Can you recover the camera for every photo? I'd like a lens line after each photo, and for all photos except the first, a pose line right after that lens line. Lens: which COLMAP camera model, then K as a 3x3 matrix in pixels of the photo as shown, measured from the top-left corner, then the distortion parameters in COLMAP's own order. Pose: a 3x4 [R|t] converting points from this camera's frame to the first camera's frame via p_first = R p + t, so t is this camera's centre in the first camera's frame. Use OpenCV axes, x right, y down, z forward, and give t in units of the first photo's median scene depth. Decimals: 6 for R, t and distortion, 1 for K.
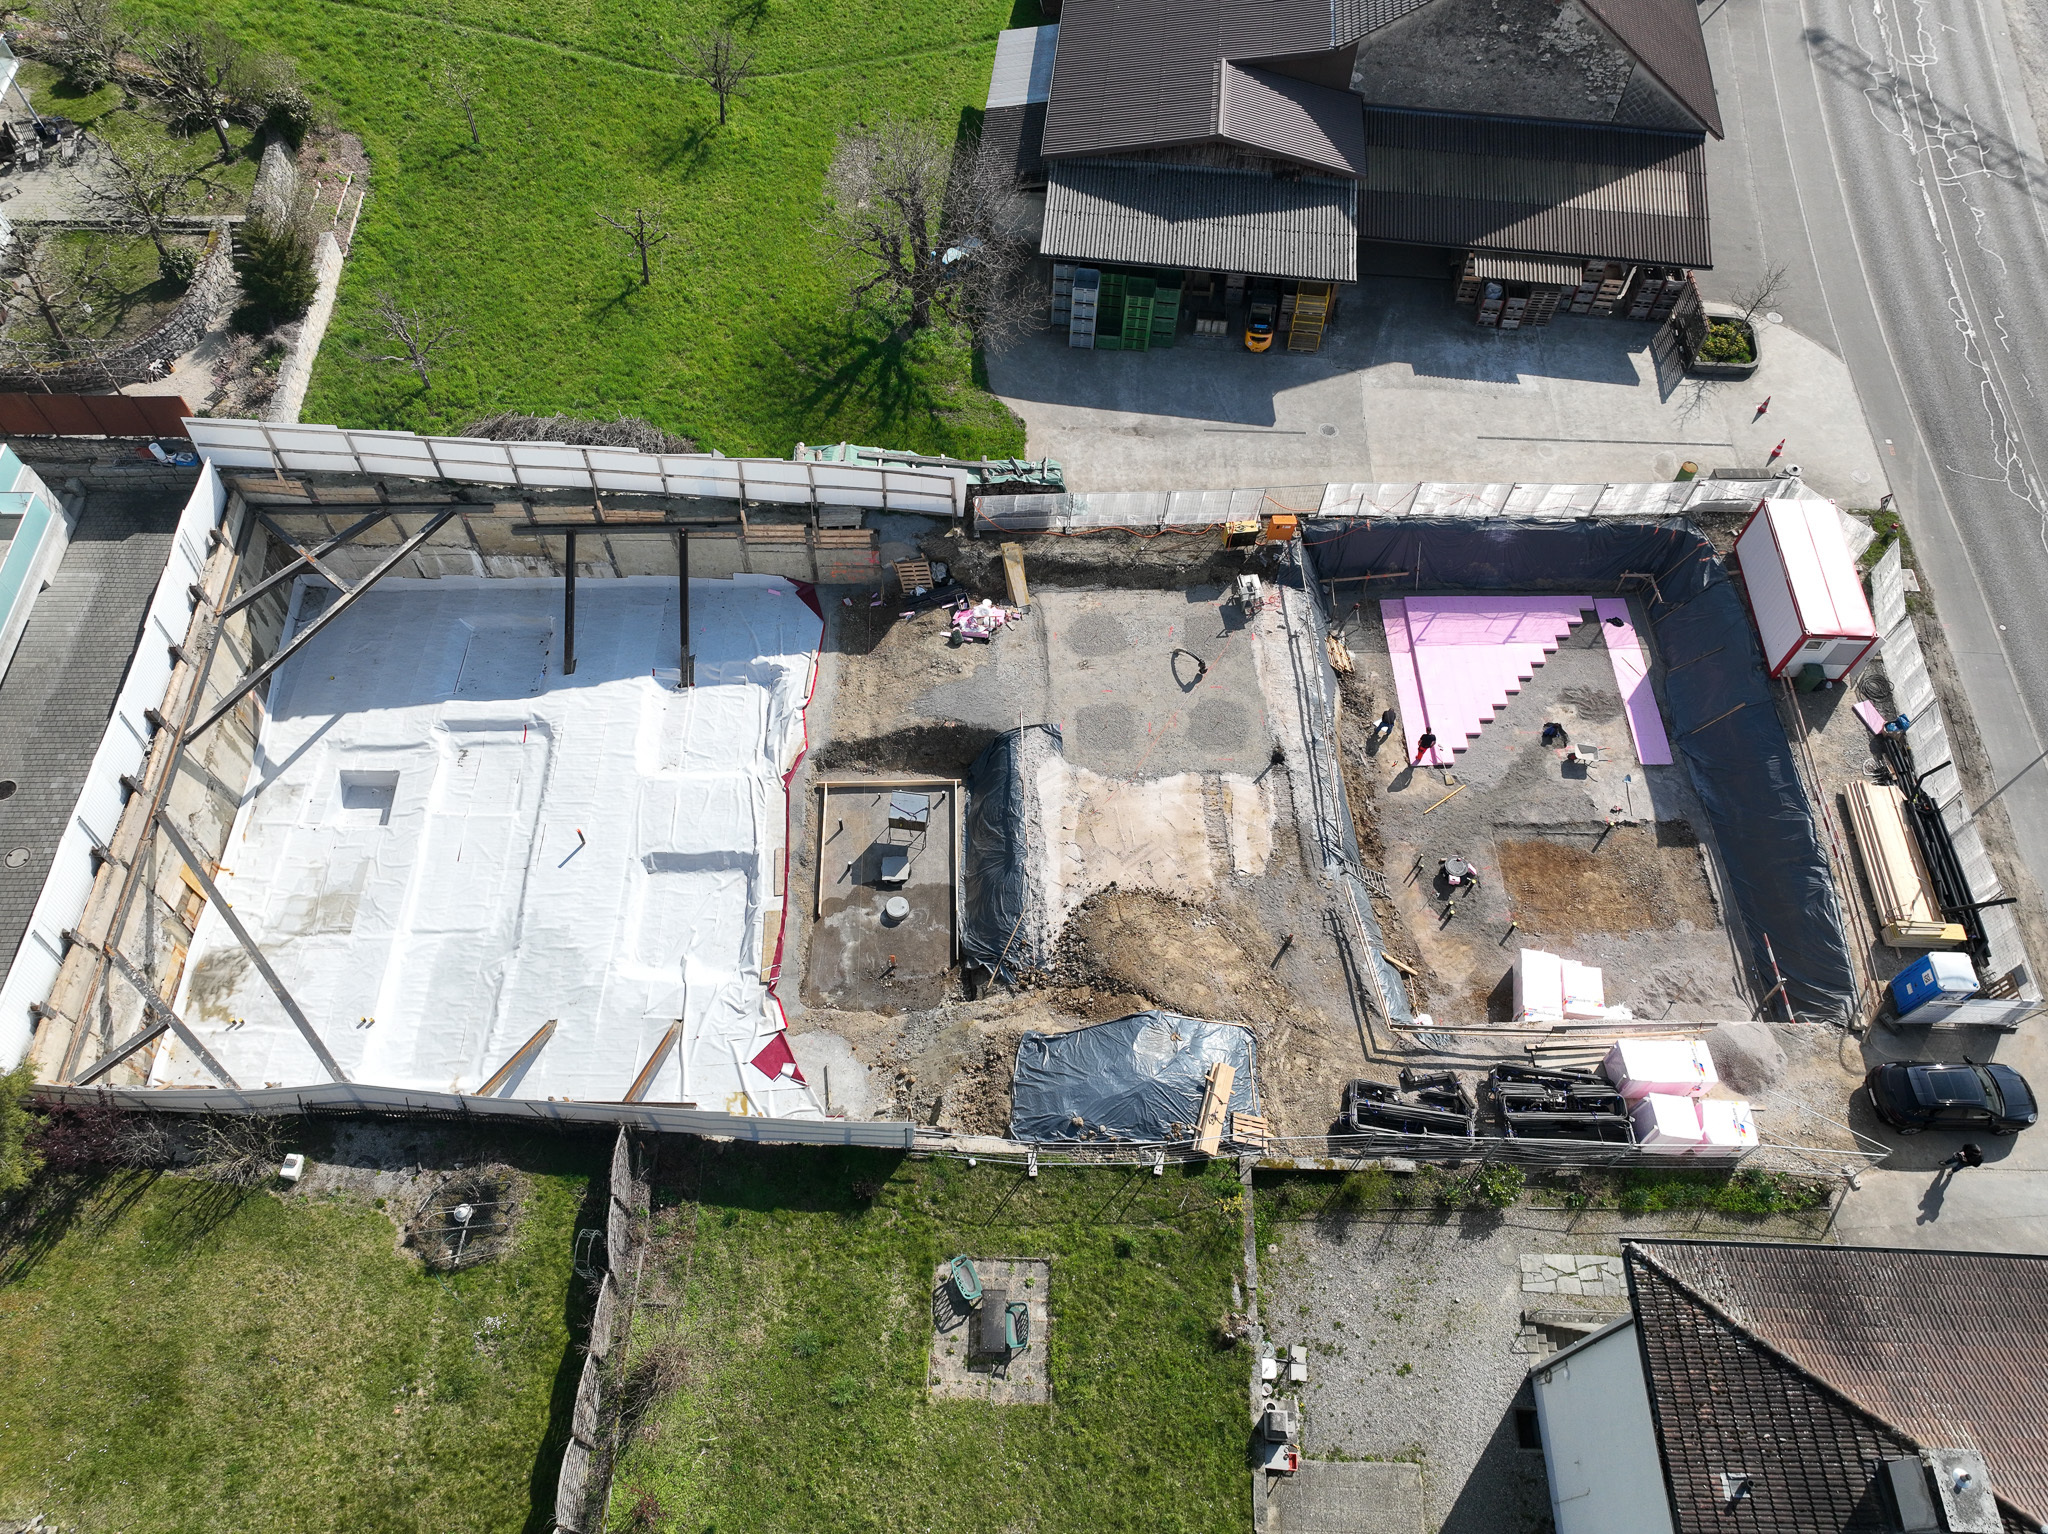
lens RADIAL K [[1449.3, 0, 1026.1], [0, 1449.3, 763.9], [0, 0, 1]] dist [-0.003317, 0.017495]
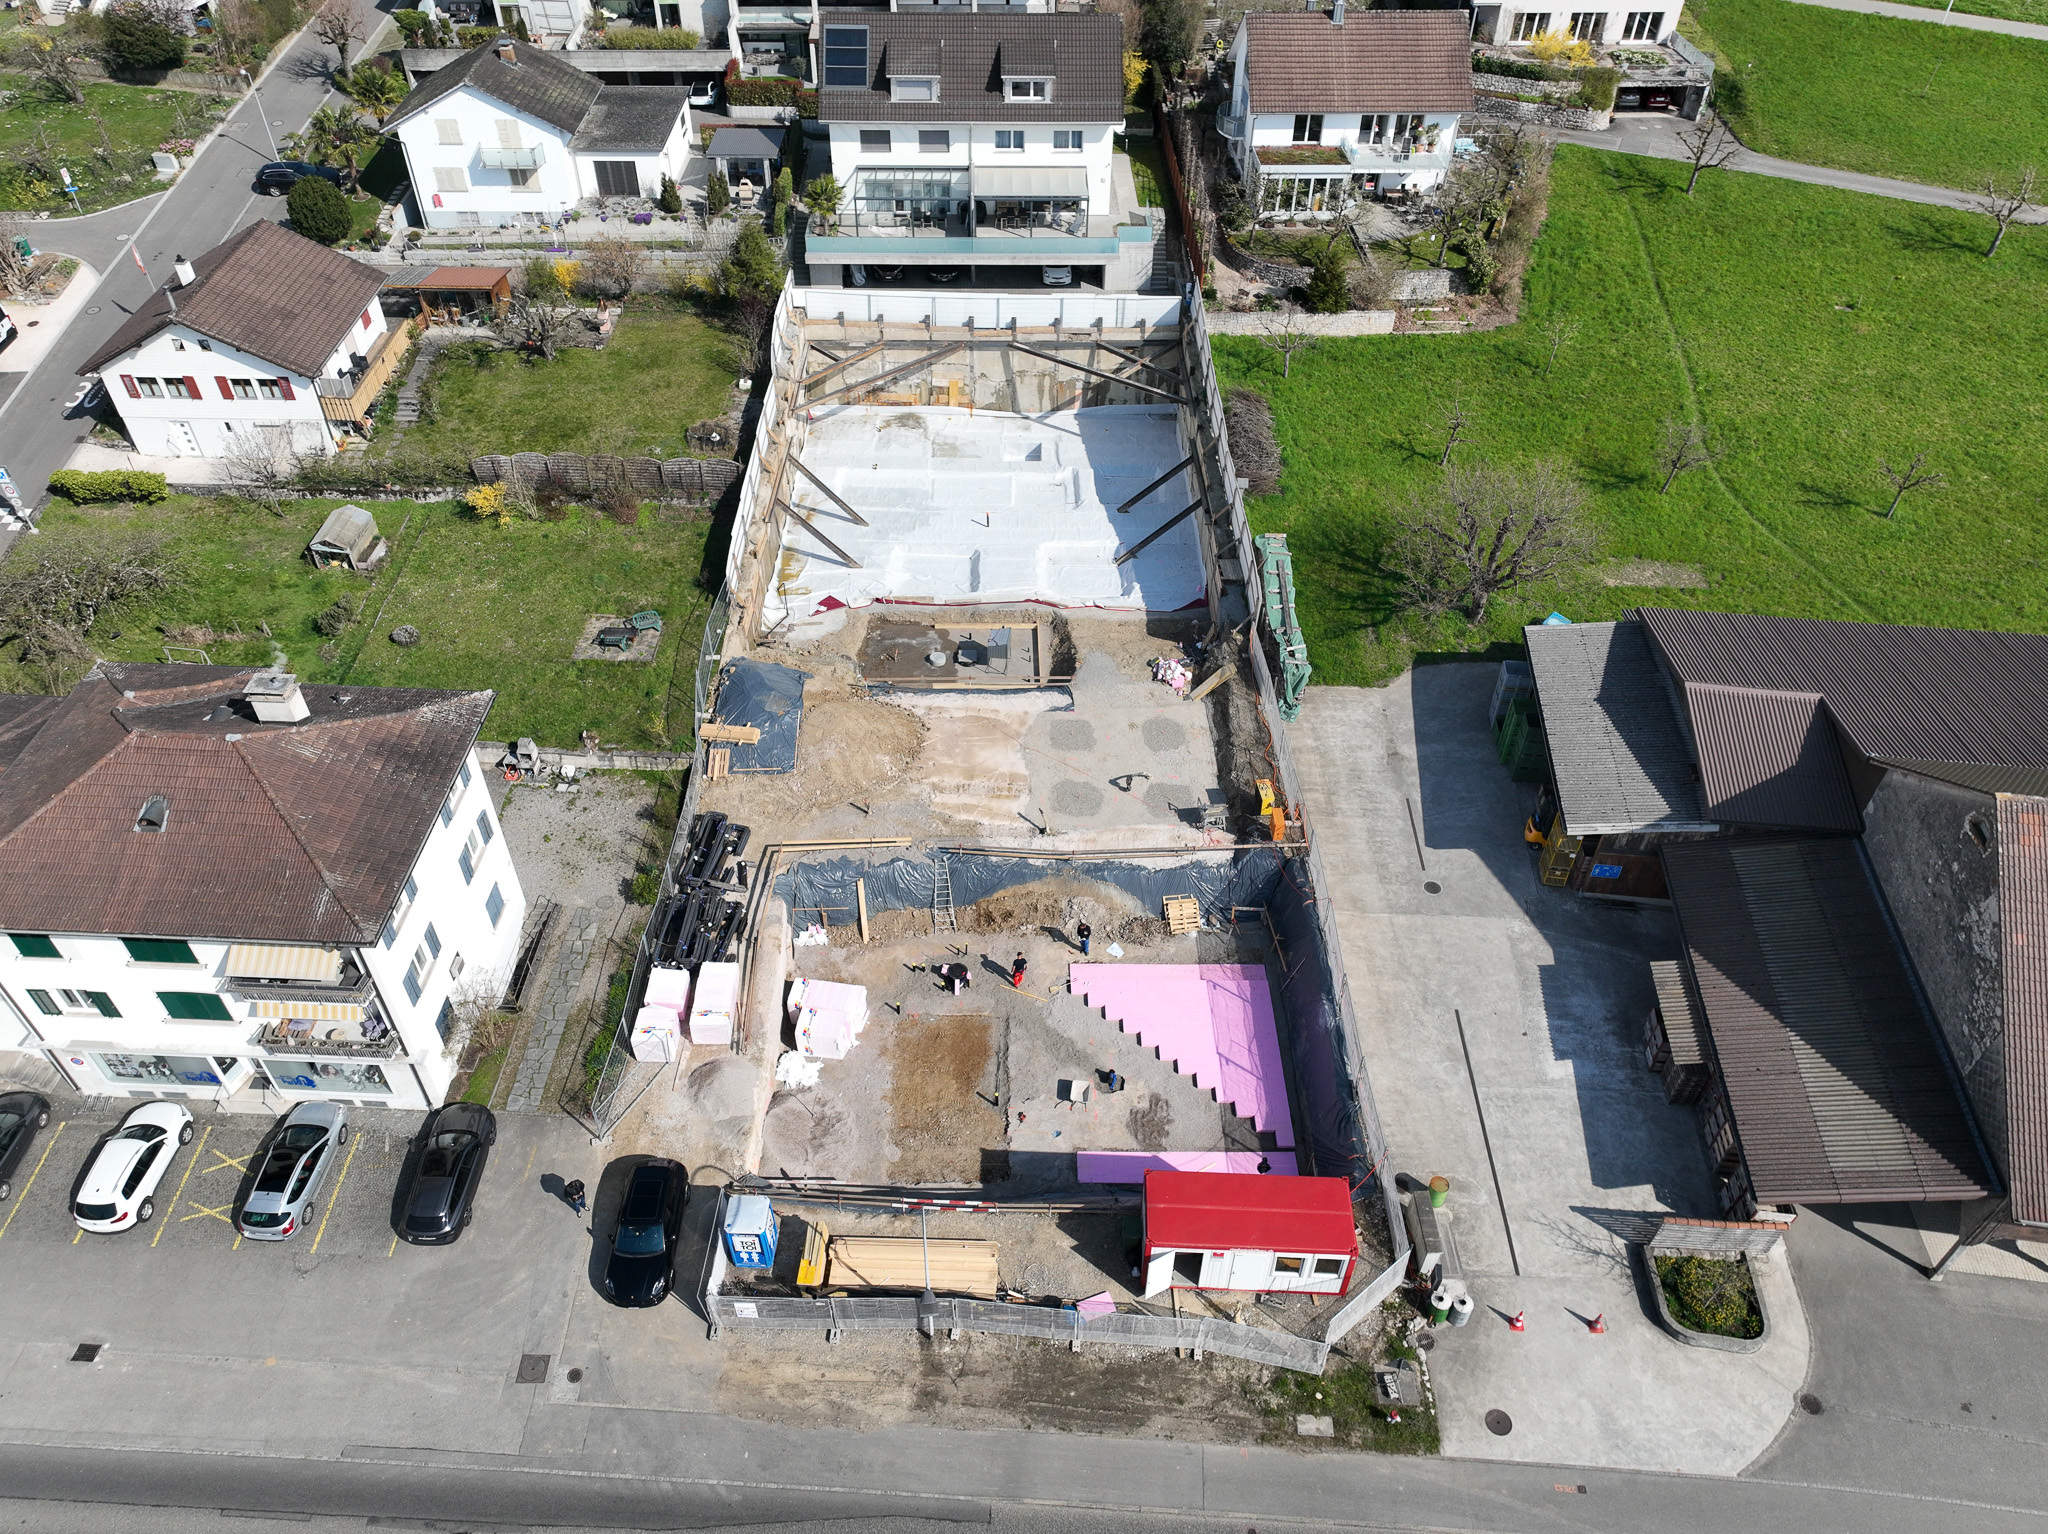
lens RADIAL K [[1449.3, 0, 1024.6], [0, 1449.3, 774.7], [0, 0, 1]] dist [-0.003317, 0.017495]
pose [[-0.011898, 0.672188, -0.740285, 1.042115], [-0.852761, 0.379785, 0.358556, -0.441406], [0.522166, 0.635552, 0.568697, 0.295890]]
